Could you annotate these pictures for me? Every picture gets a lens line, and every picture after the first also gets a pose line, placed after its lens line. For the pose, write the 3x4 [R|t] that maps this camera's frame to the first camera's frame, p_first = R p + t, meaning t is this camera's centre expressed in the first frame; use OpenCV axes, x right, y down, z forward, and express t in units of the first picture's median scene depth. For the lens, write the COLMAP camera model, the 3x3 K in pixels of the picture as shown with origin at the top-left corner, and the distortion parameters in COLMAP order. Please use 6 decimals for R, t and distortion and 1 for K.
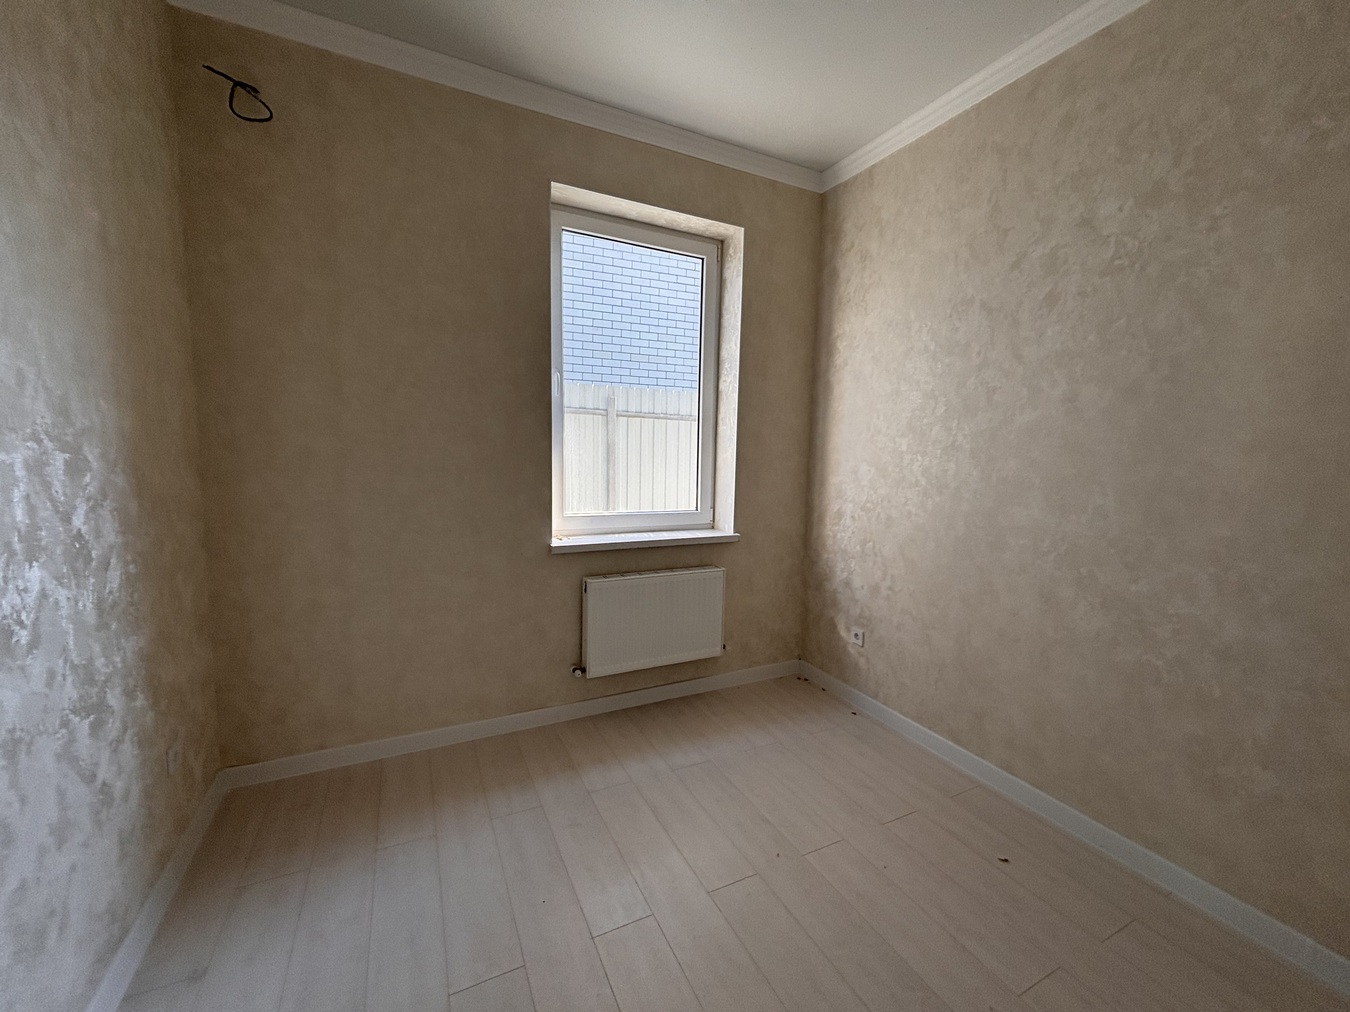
lens RADIAL K [[544.6, 0, 671.2], [0, 544.6, 498.7], [0, 0, 1]] dist [-0.003761, -0.001053]
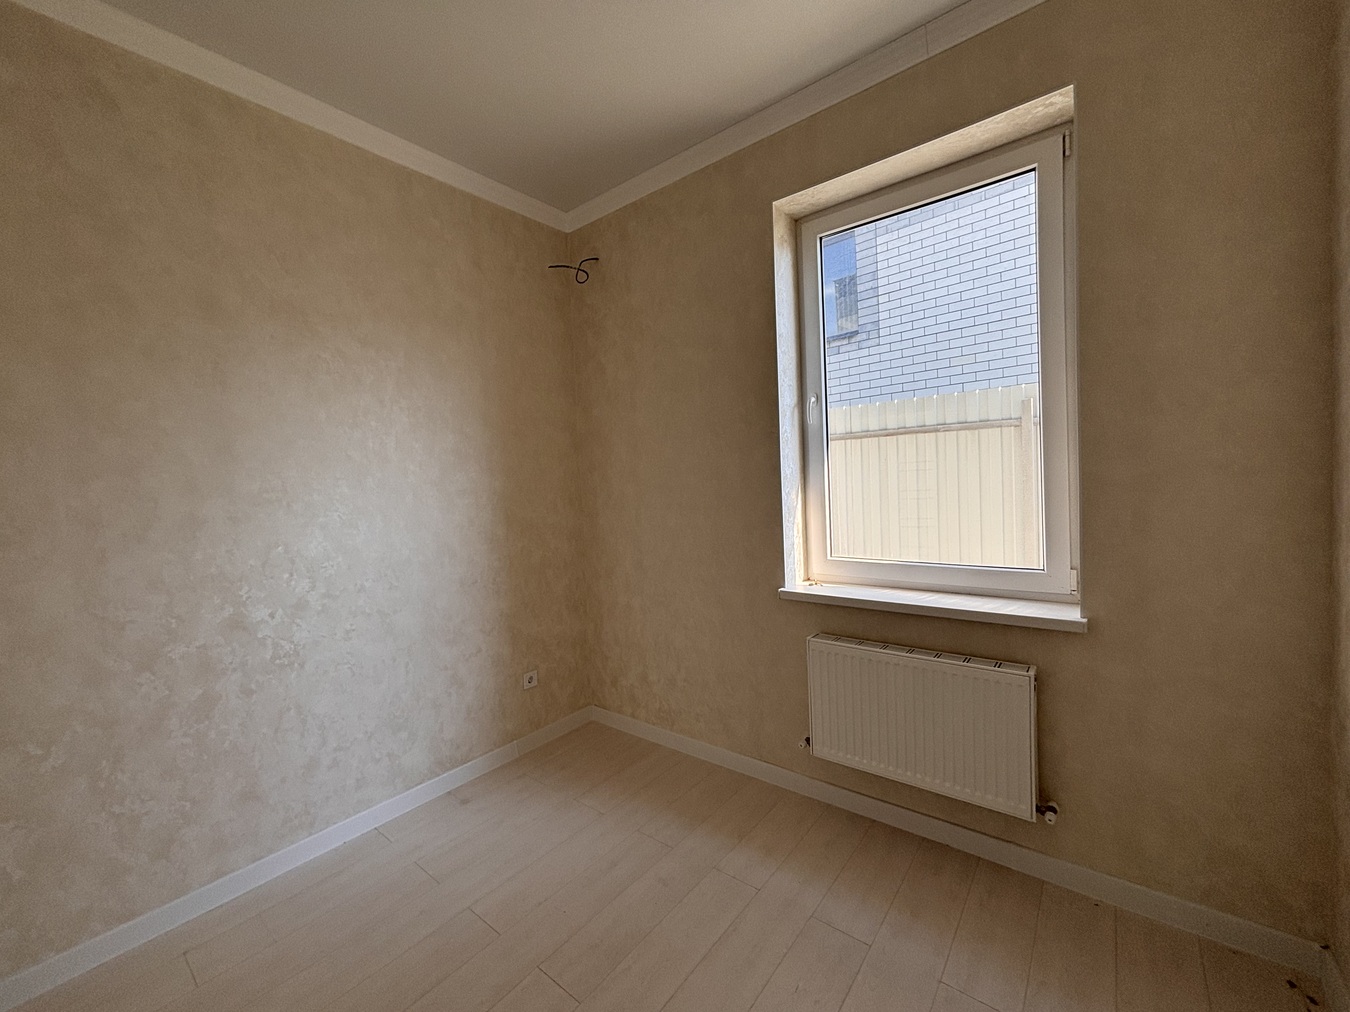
lens RADIAL K [[544.6, 0, 671.6], [0, 544.6, 501.5], [0, 0, 1]] dist [-0.003761, -0.001053]
pose [[0.413489, -0.004431, -0.910498, 0.511364], [-0.038550, 0.999006, -0.022369, -0.032219], [0.909692, 0.044349, 0.412908, 0.427583]]
